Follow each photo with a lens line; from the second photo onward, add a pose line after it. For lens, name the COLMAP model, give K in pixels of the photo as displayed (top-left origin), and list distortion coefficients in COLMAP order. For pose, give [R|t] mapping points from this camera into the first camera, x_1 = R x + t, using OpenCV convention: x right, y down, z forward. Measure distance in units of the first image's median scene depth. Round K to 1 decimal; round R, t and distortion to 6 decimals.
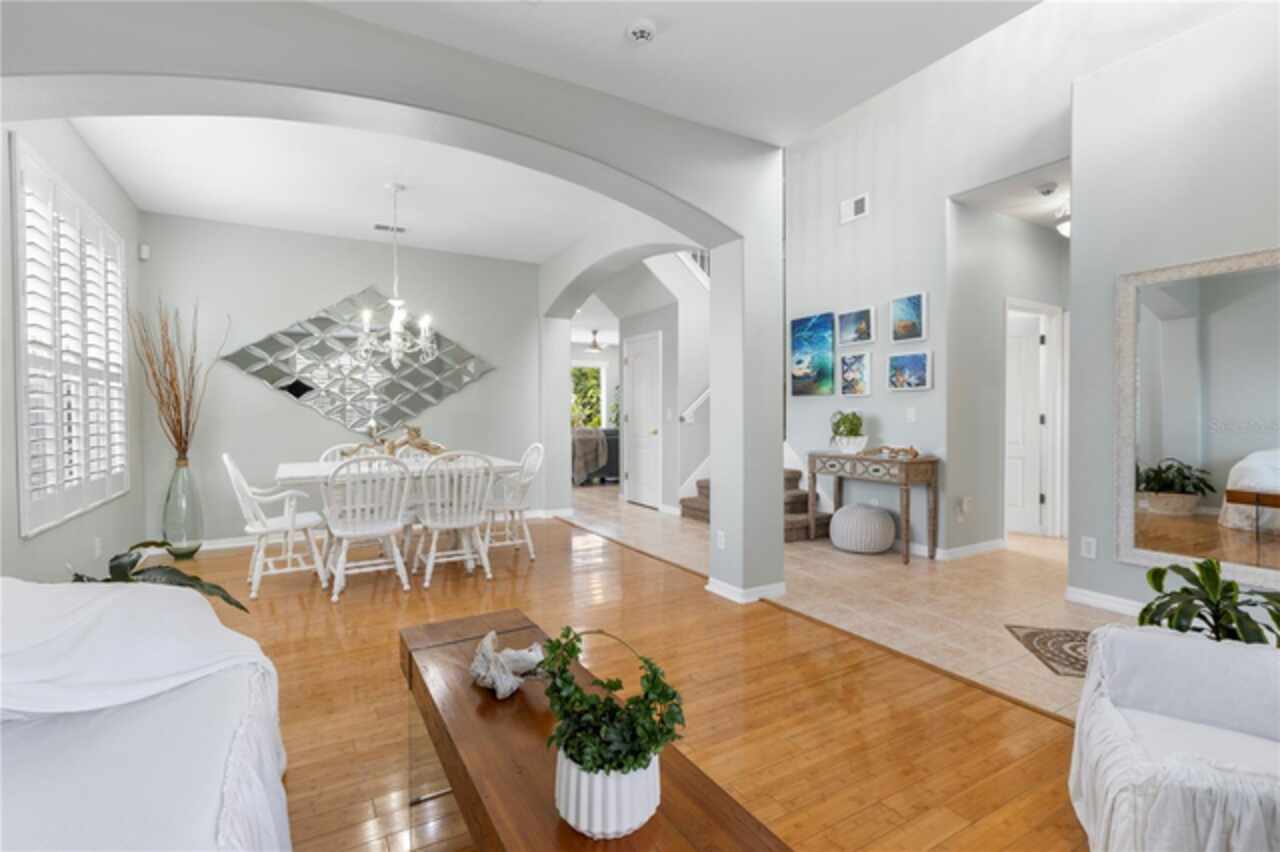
lens RADIAL K [[585.2, 0, 638.8], [0, 585.2, 425.8], [0, 0, 1]] dist [-0.000487, -0.000187]
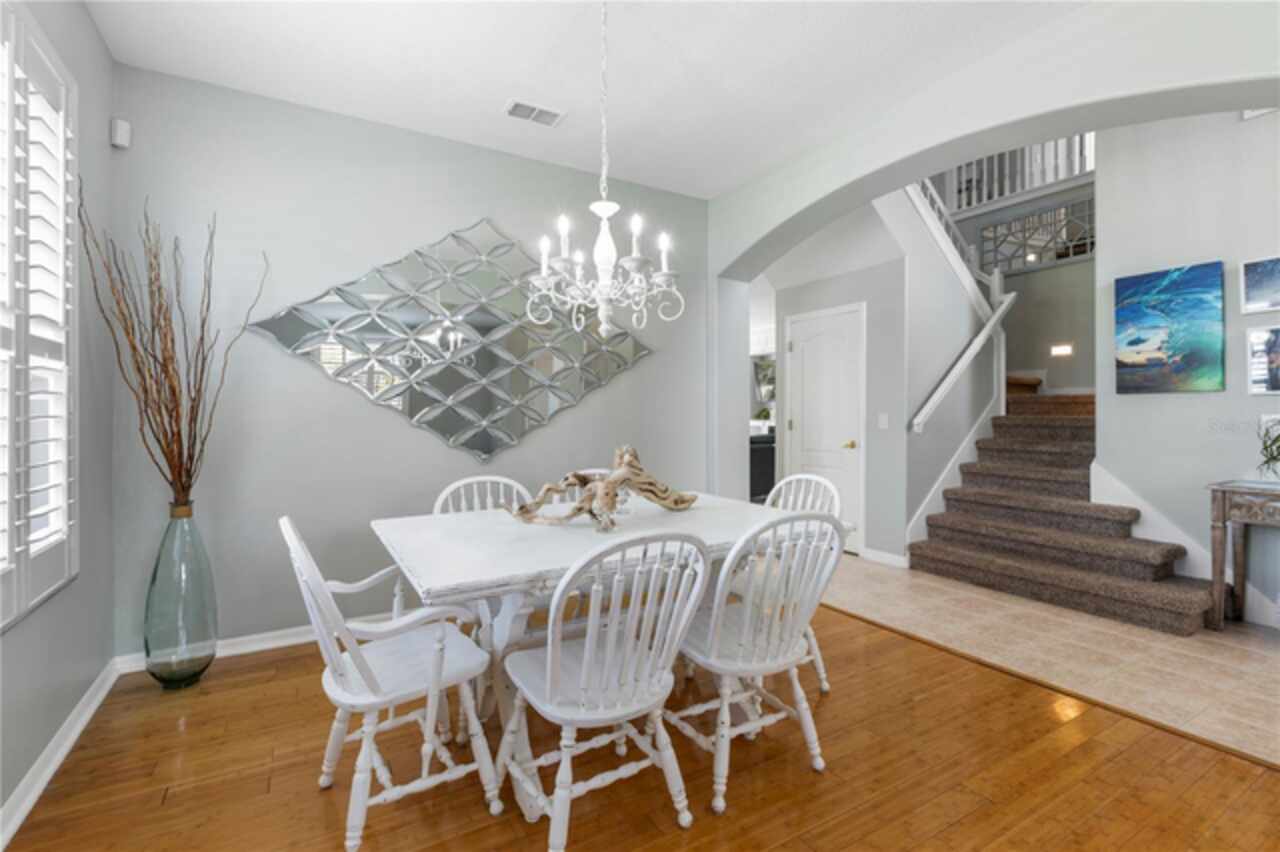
lens RADIAL K [[585.2, 0, 641.4], [0, 585.2, 415.9], [0, 0, 1]] dist [-0.000487, -0.000187]
pose [[0.999989, 0.002146, 0.004148, -0.338367], [-0.002068, 0.999821, -0.018830, -0.016083], [-0.004188, 0.018821, 0.999814, 0.430777]]
